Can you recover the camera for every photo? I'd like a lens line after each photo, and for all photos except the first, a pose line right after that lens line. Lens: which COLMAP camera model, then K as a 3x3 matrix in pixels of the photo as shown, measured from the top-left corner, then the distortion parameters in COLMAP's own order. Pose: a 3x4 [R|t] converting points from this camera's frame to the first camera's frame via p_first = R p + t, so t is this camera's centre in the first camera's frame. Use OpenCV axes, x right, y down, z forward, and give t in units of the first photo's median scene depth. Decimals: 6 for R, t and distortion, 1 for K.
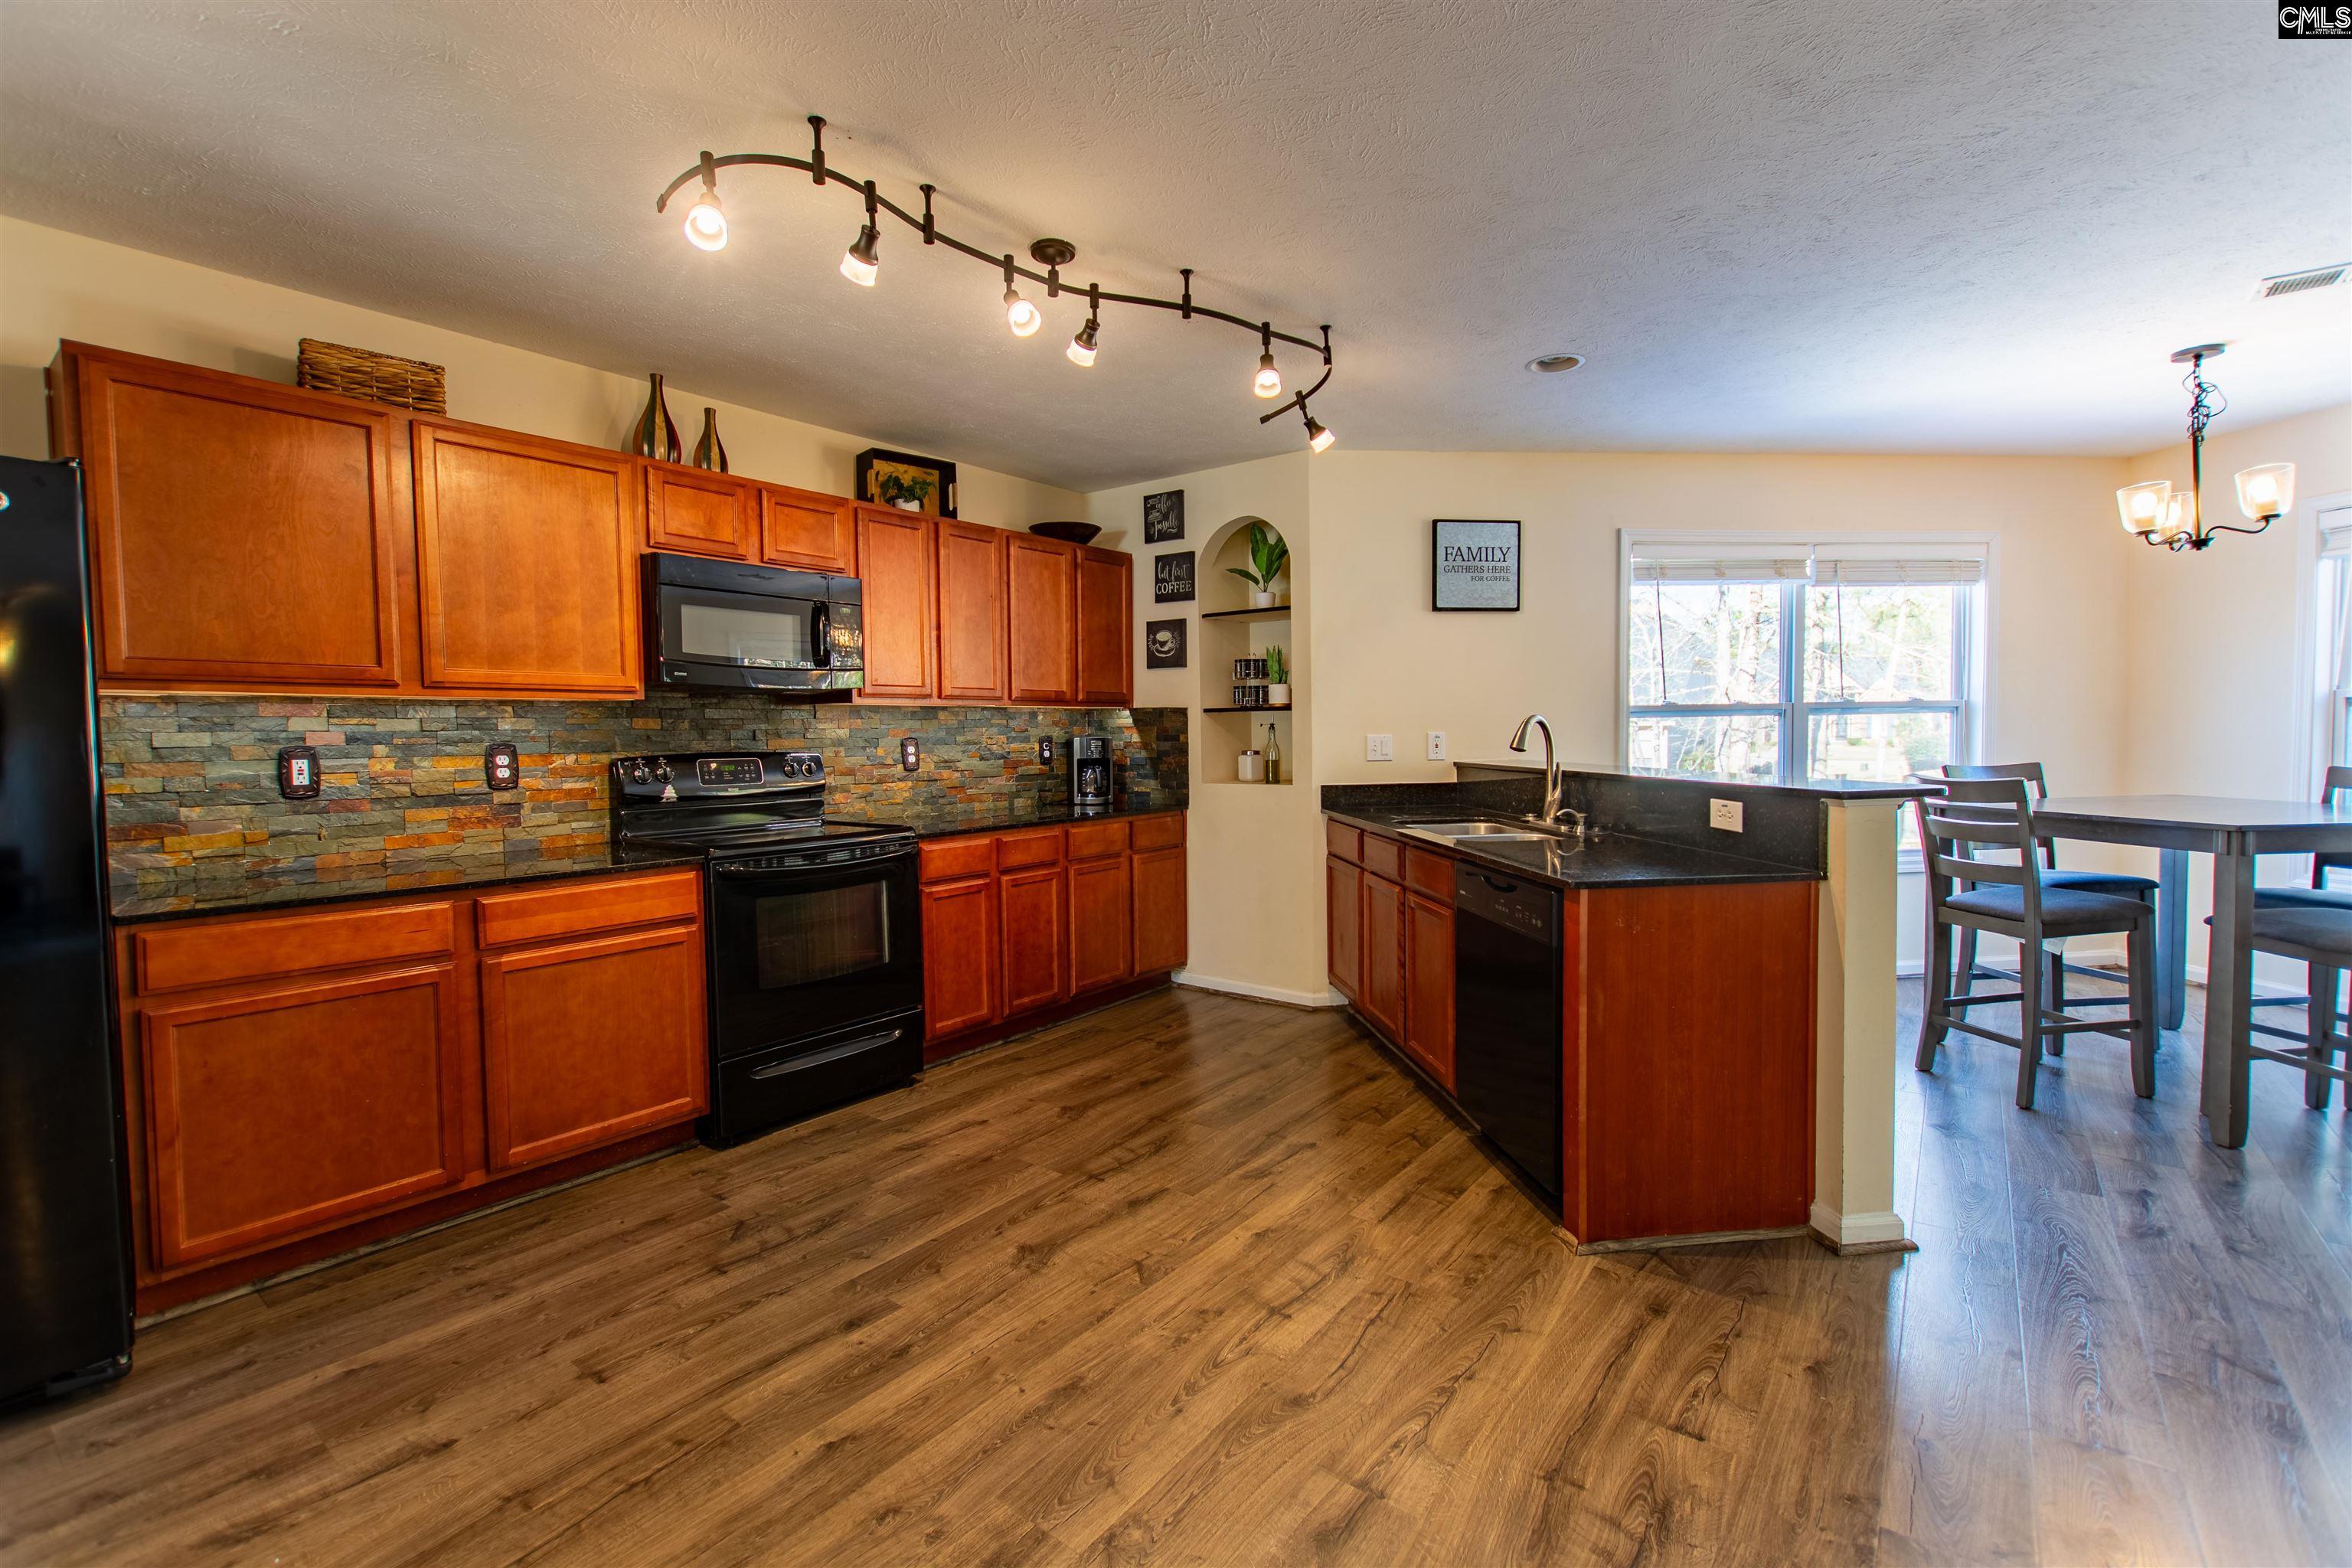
lens RADIAL K [[1015.0, 0, 1181.4], [0, 1015.0, 779.6], [0, 0, 1]] dist [0.002335, -0.000467]
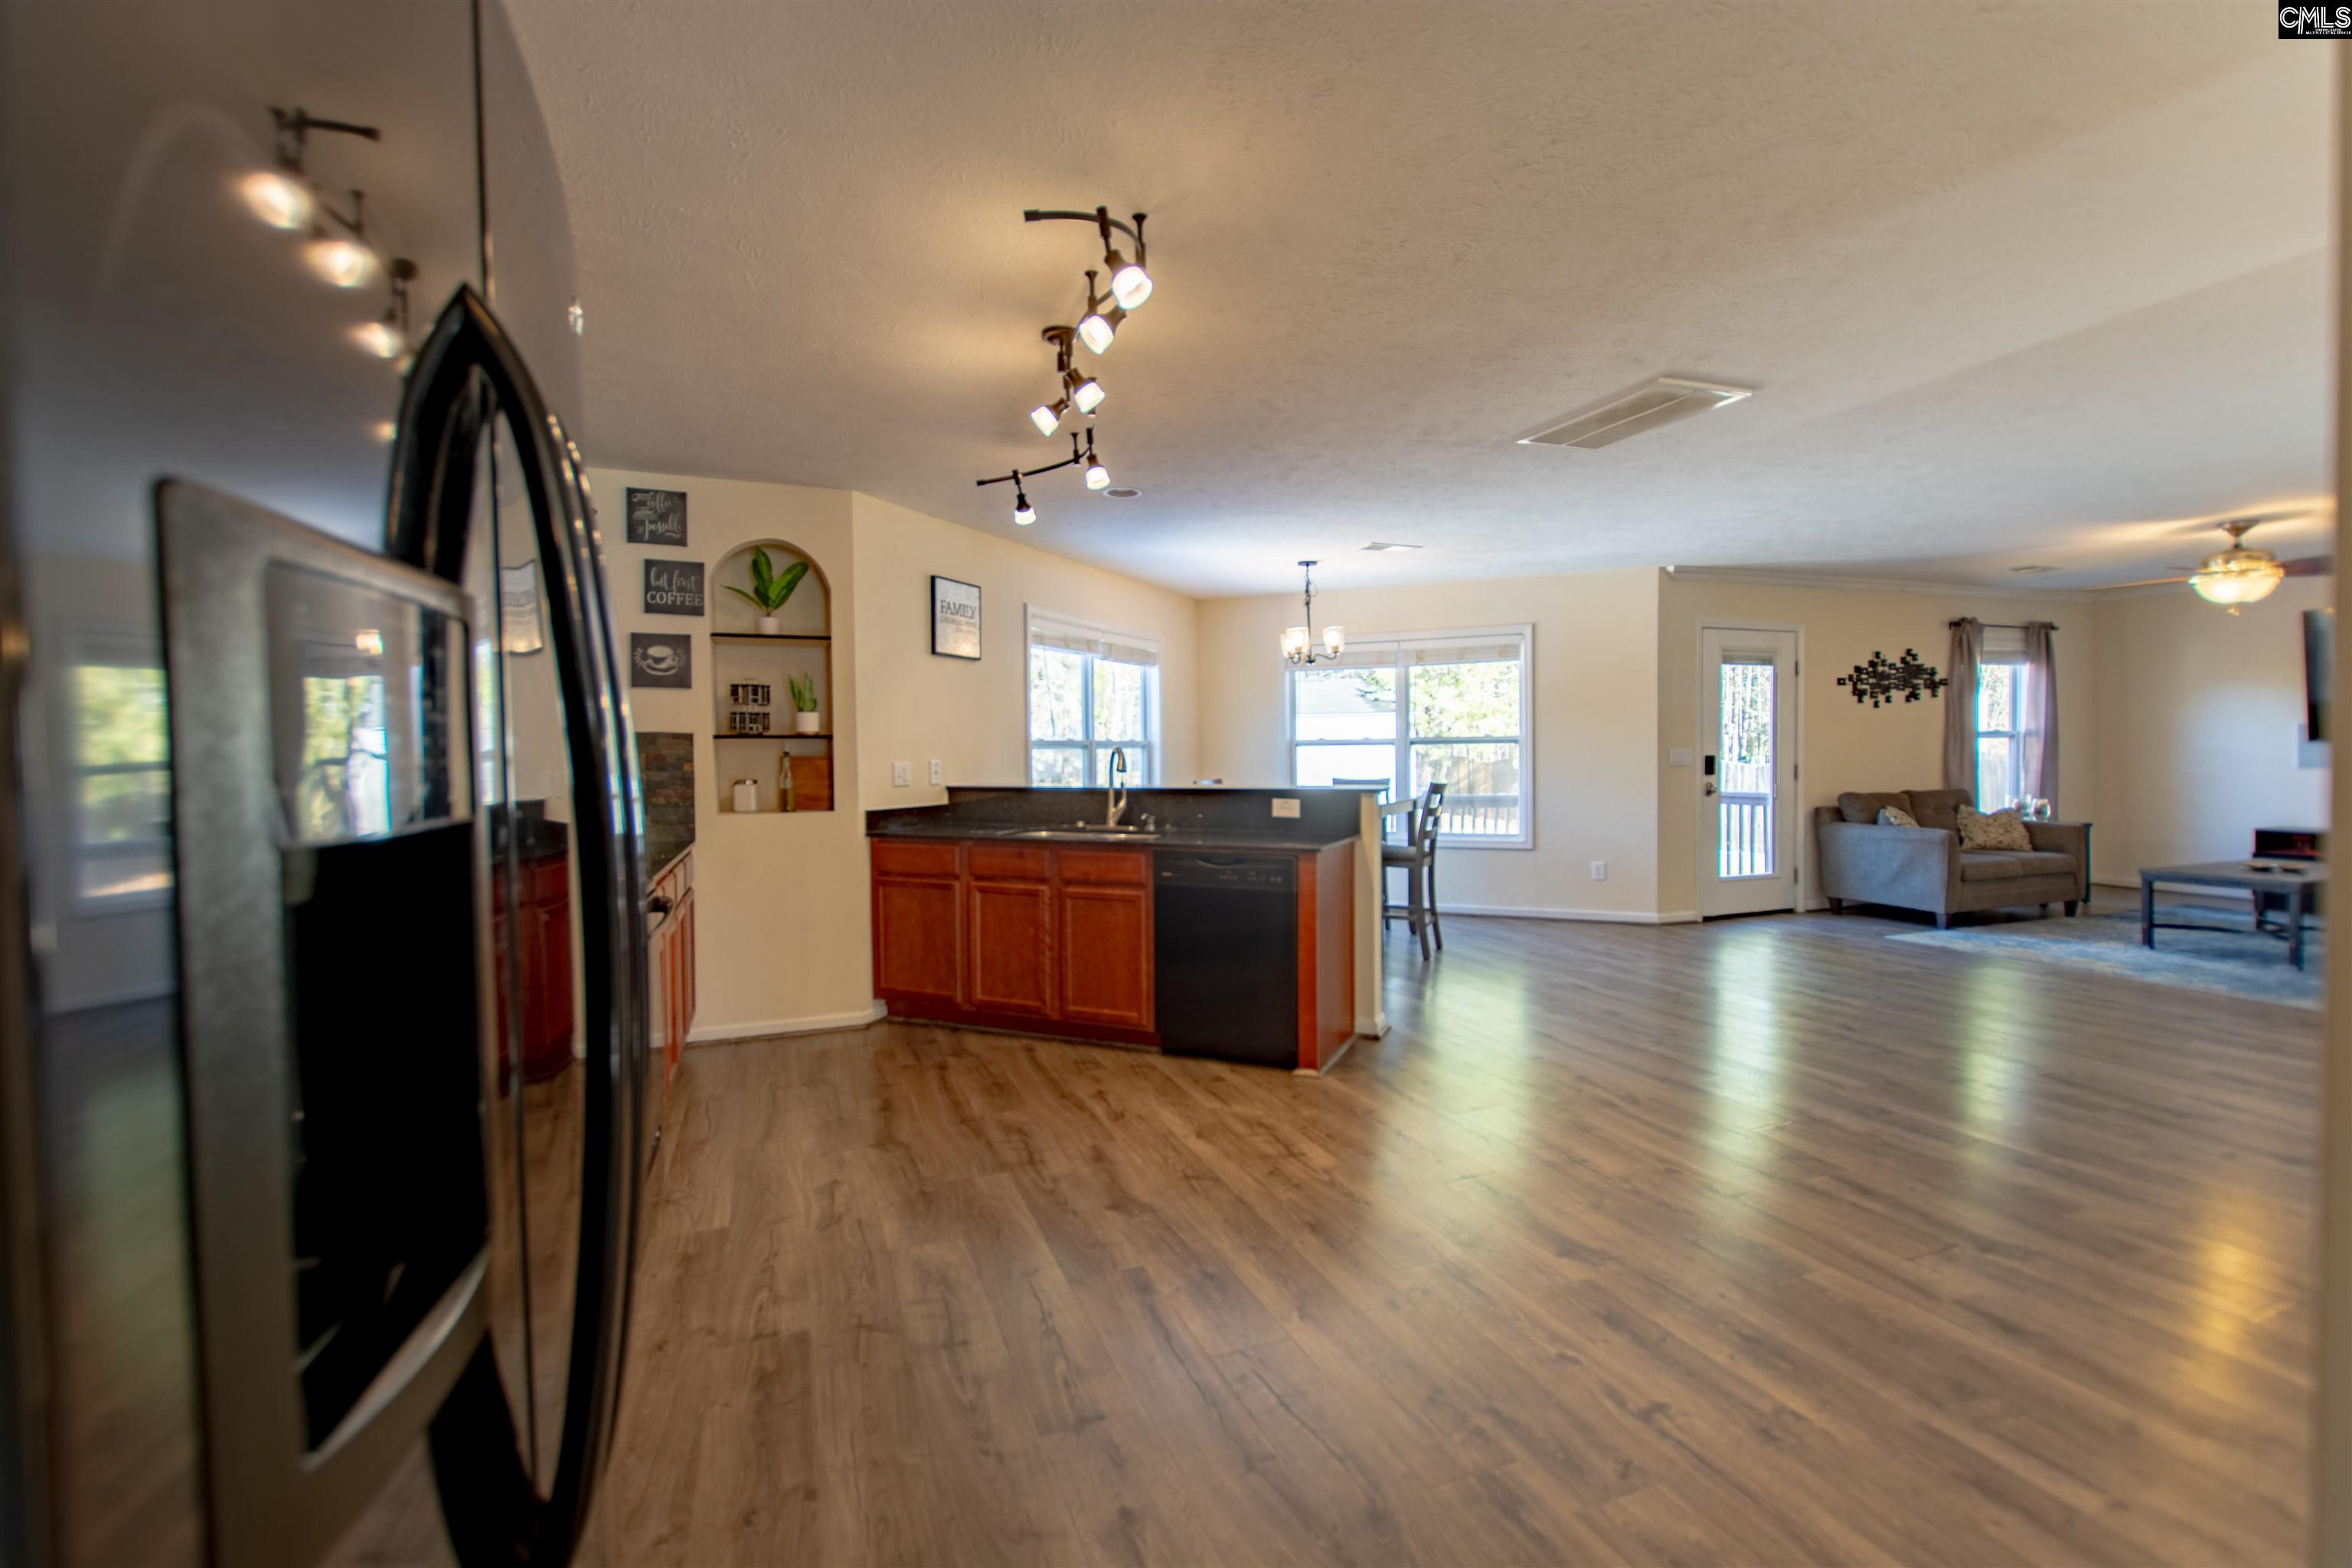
lens RADIAL K [[1015.0, 0, 1177.8], [0, 1015.0, 781.4], [0, 0, 1]] dist [0.002335, -0.000467]
pose [[0.517259, -0.015923, 0.855681, -0.781881], [0.044788, 0.998960, -0.008485, -0.001736], [-0.854656, 0.042713, 0.517434, 0.237389]]
